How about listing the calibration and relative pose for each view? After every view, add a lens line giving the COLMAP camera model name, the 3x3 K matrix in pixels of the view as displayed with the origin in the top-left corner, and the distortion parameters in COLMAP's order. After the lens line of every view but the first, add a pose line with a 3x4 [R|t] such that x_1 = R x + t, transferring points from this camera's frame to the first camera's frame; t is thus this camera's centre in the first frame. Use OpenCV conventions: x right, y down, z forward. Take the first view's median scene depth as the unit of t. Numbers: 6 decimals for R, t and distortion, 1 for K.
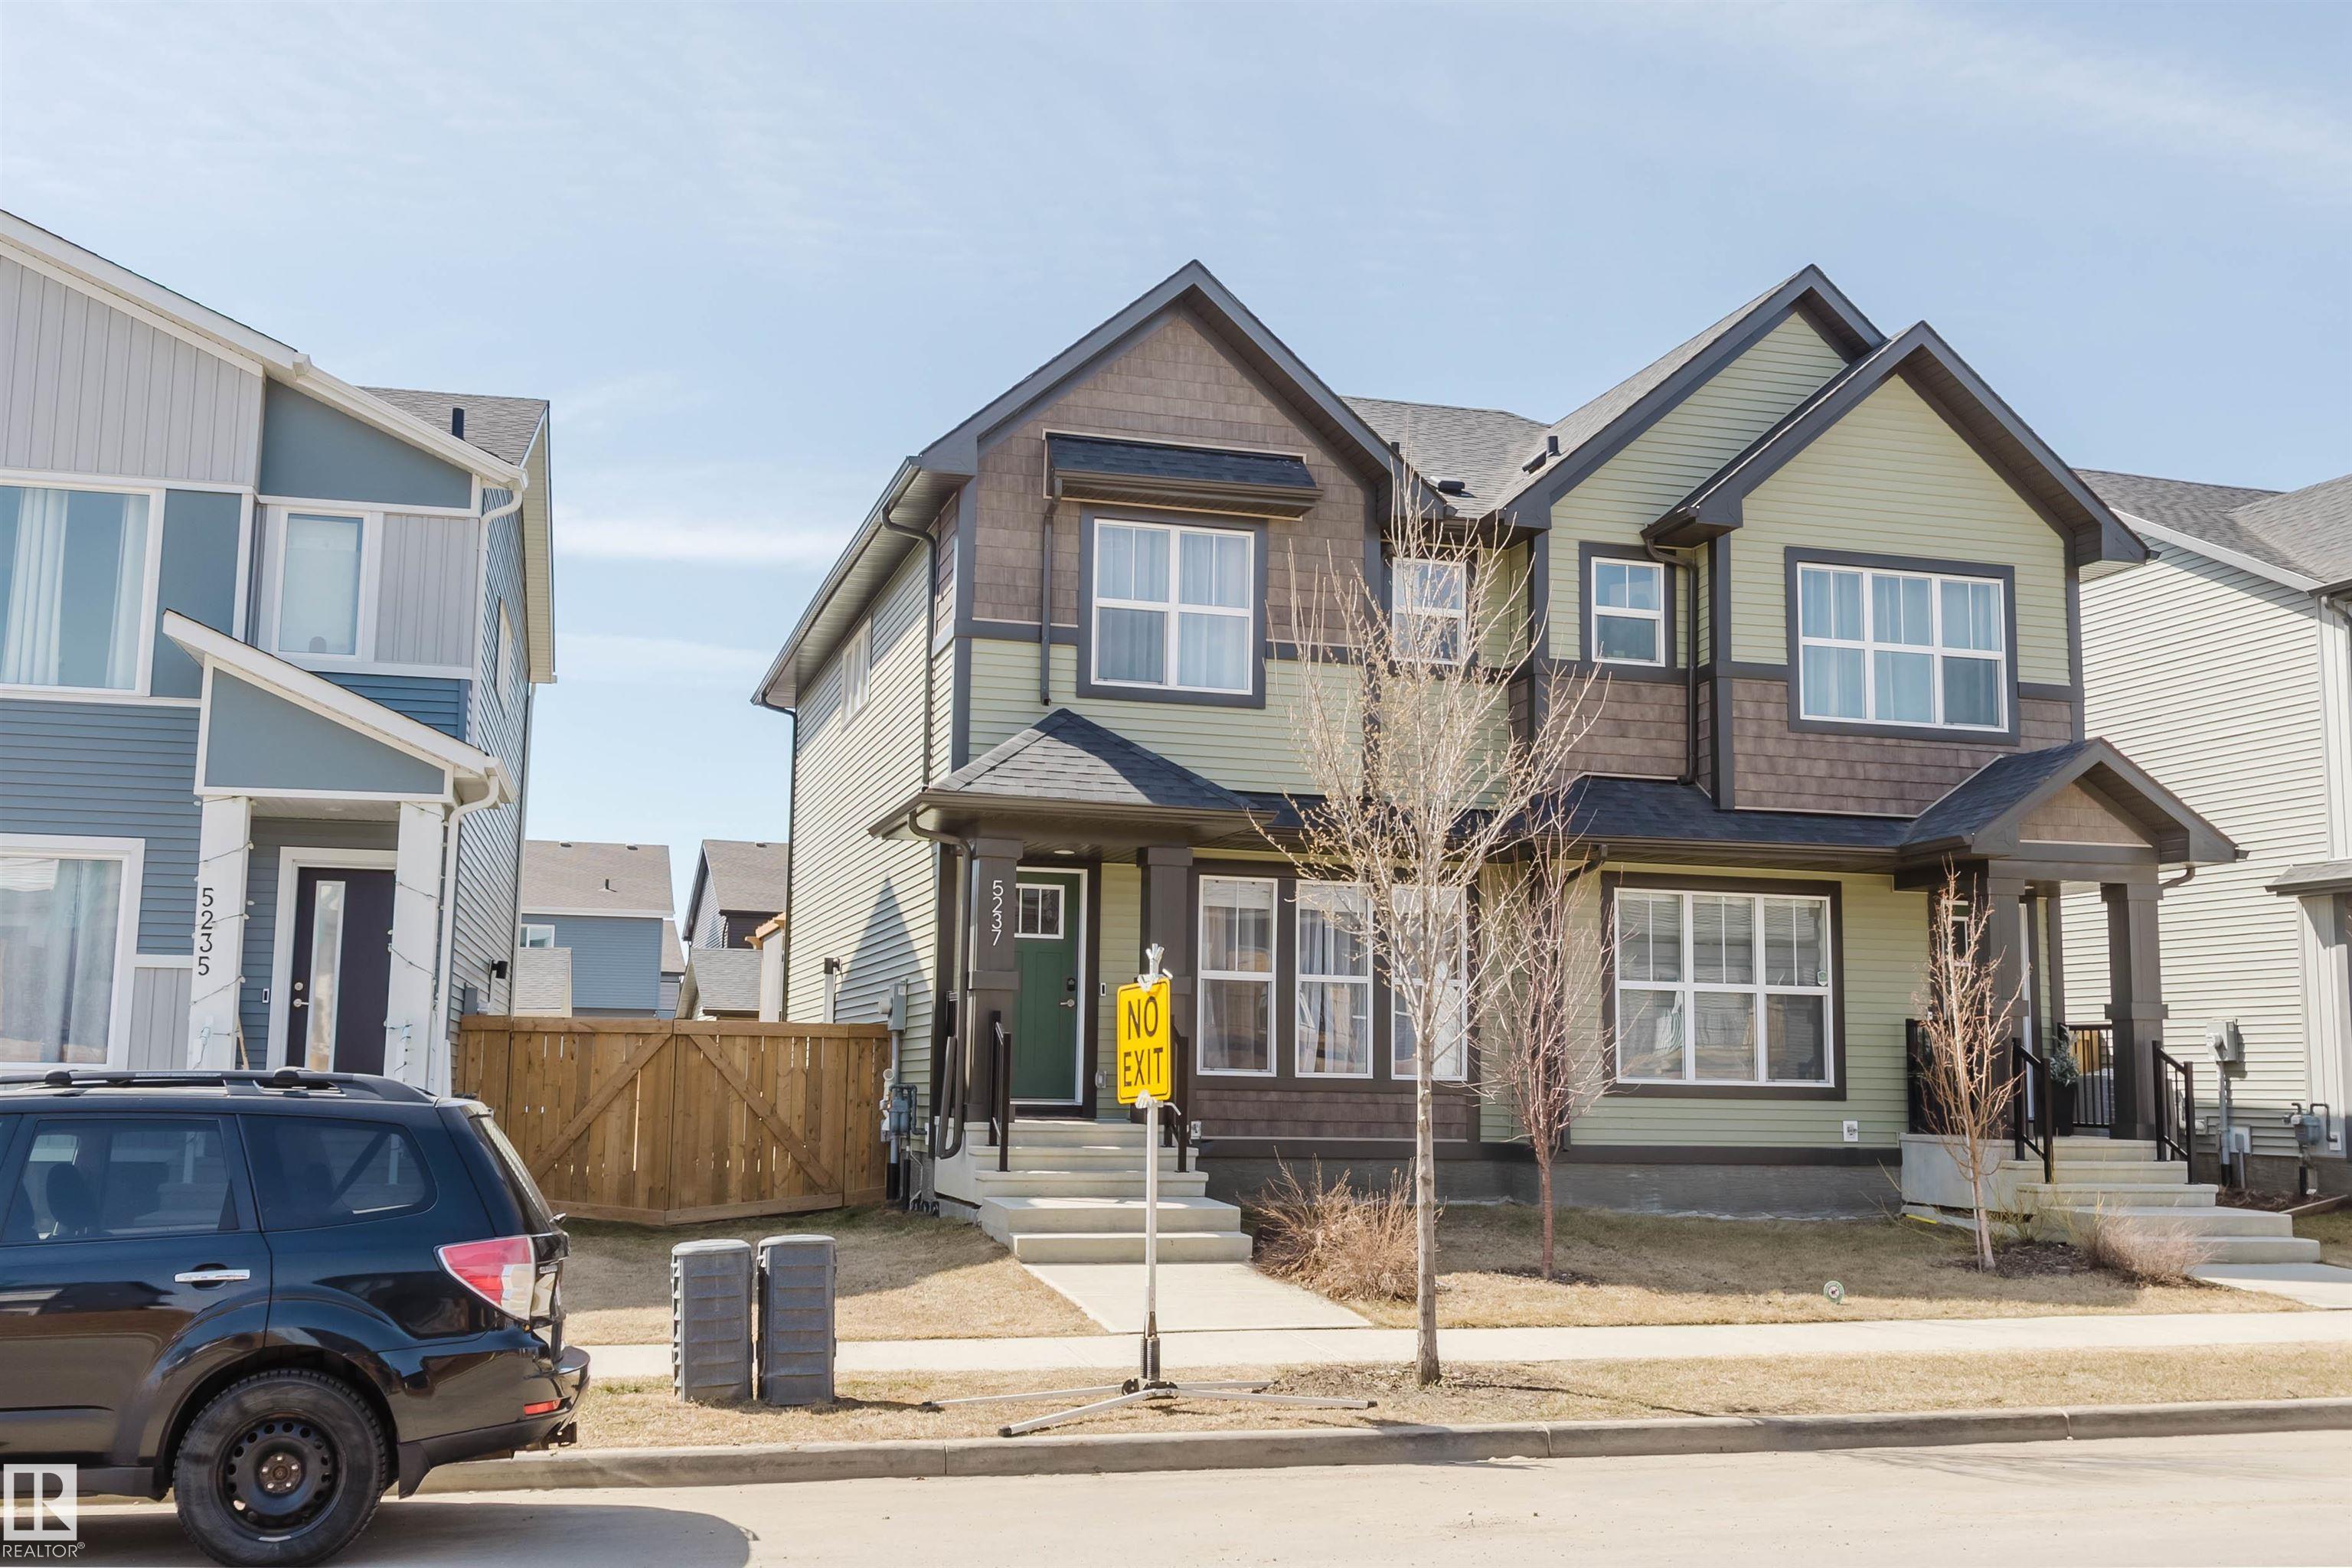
lens RADIAL K [[2249.8, 0, 1176.0], [0, 2249.8, 784.0], [0, 0, 1]] dist [0.011625, -0.005696]
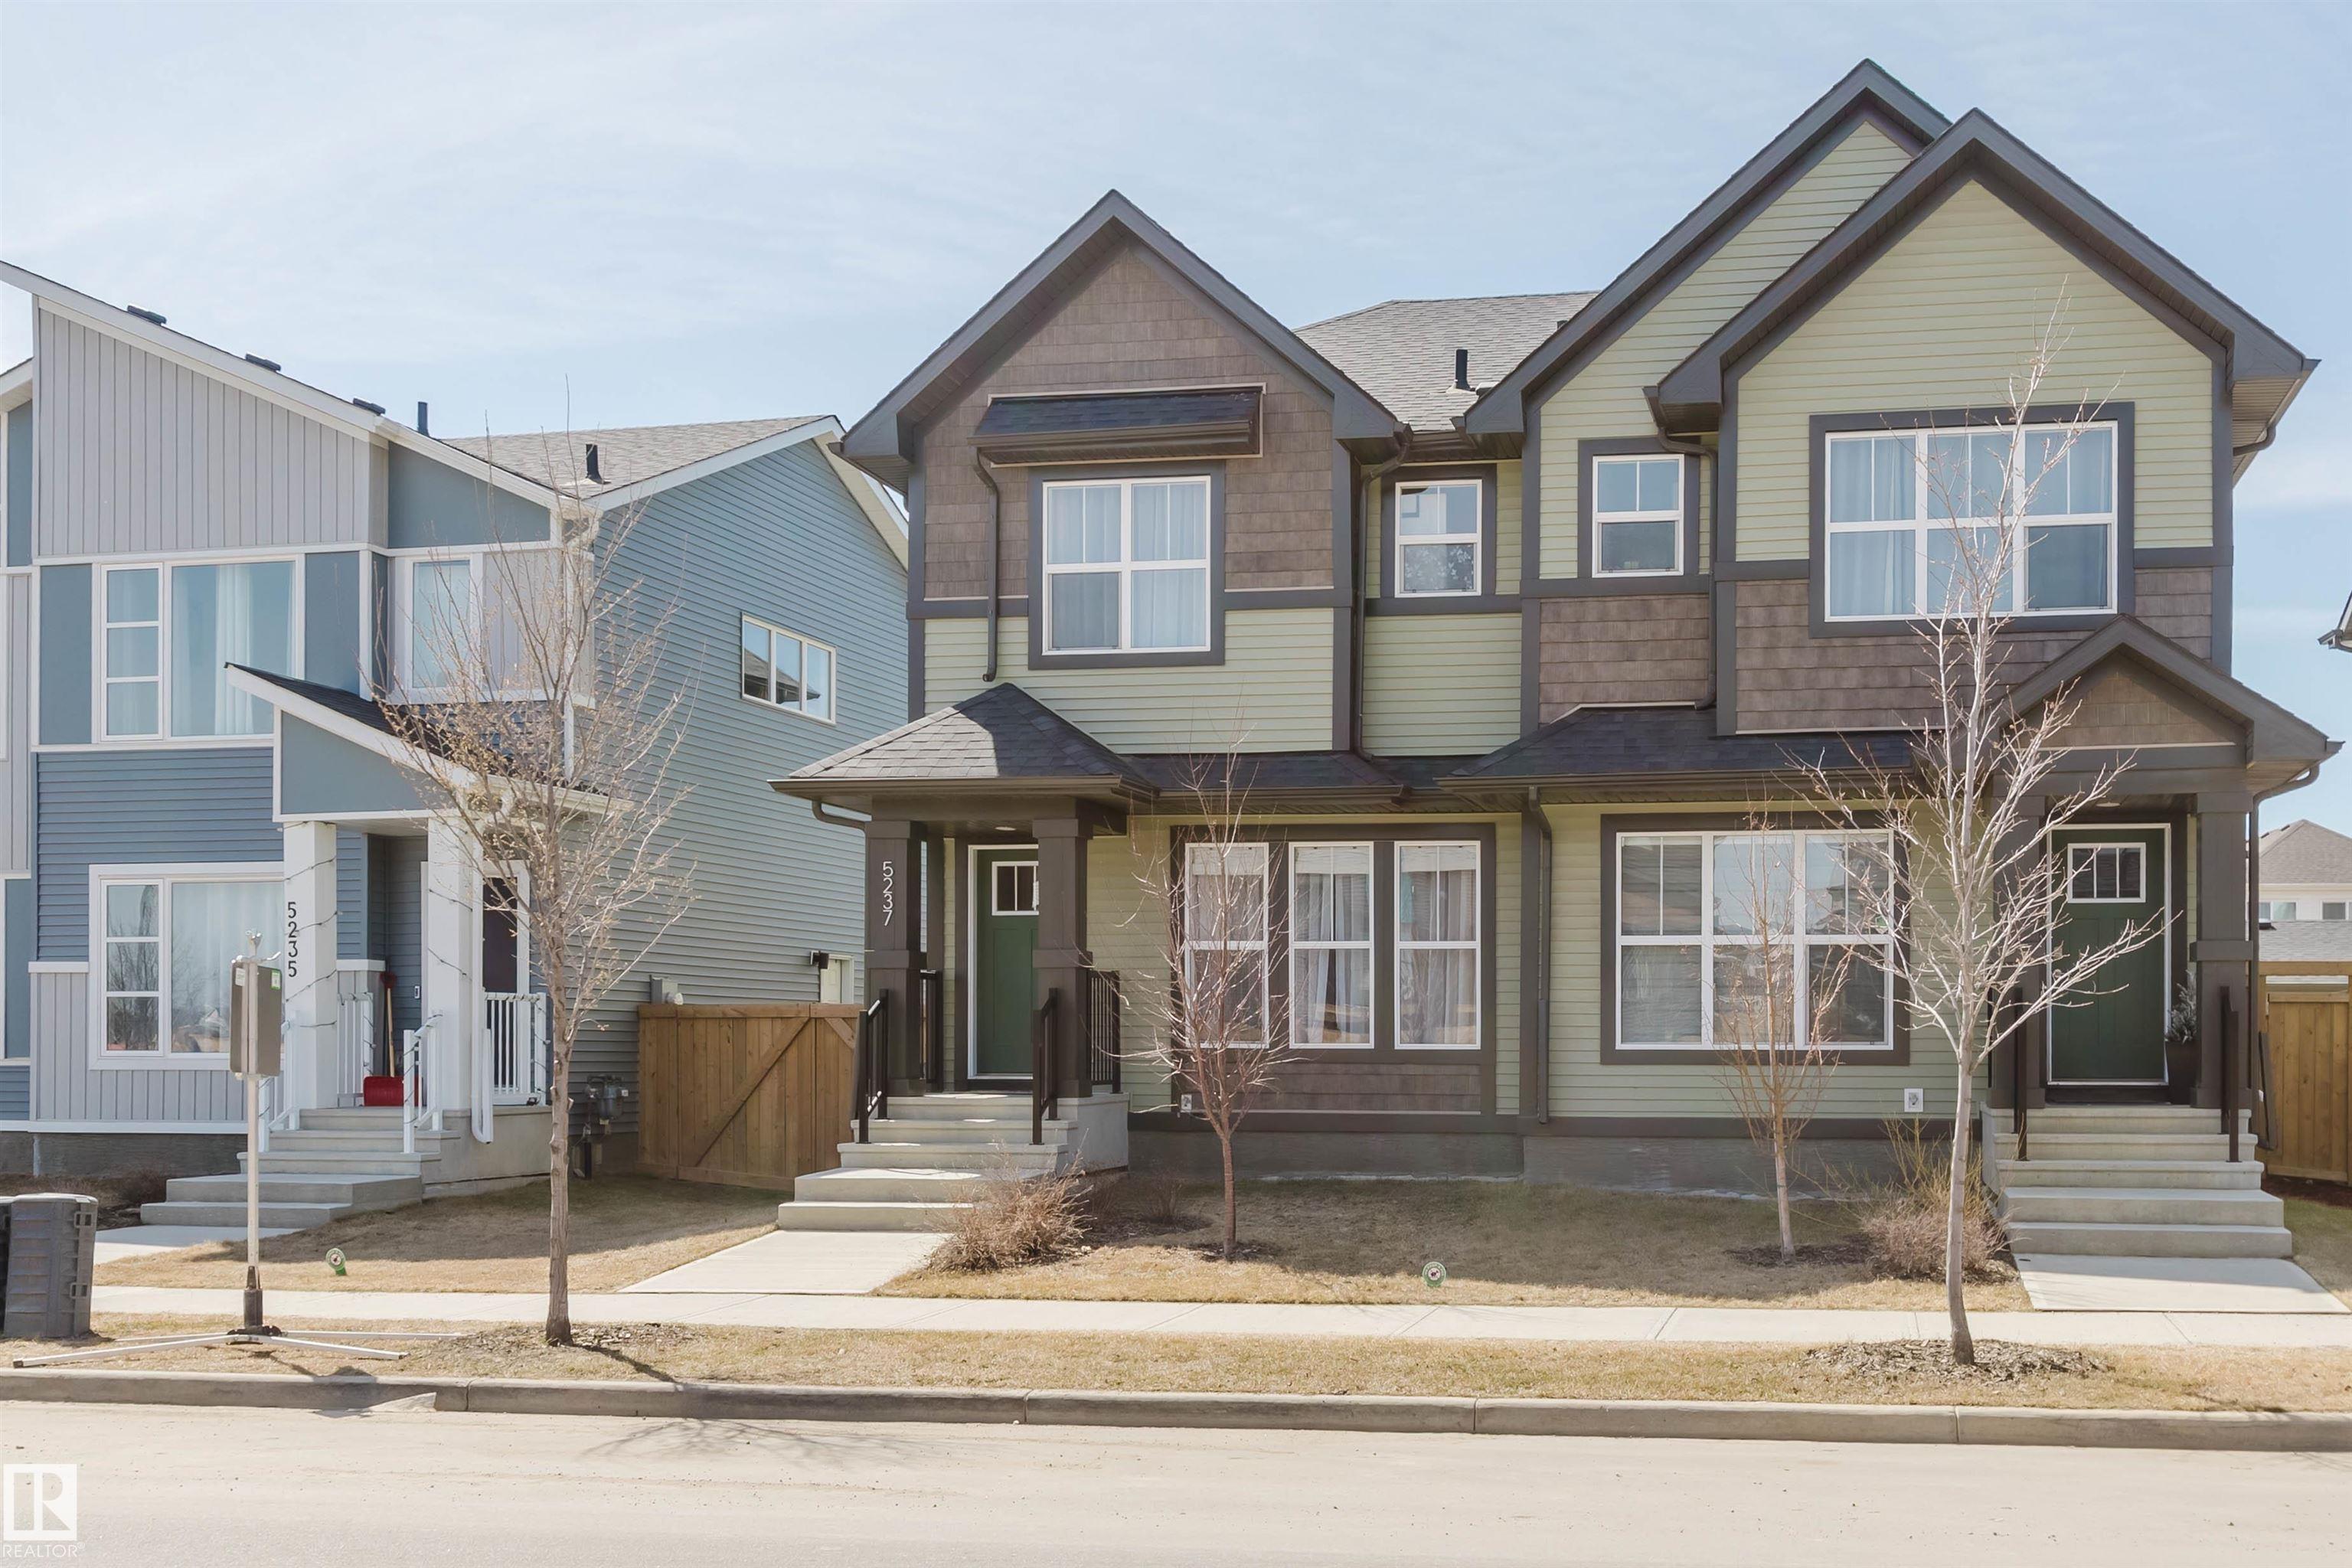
lens RADIAL K [[2291.5, 0, 1175.8], [0, 2291.5, 1050.9], [0, 0, 1]] dist [0.008363, -0.011046]
pose [[0.907903, -0.015375, -0.418898, 0.419791], [0.068253, 0.991413, 0.111541, 0.018738], [0.413586, -0.129859, 0.901156, 0.097434]]
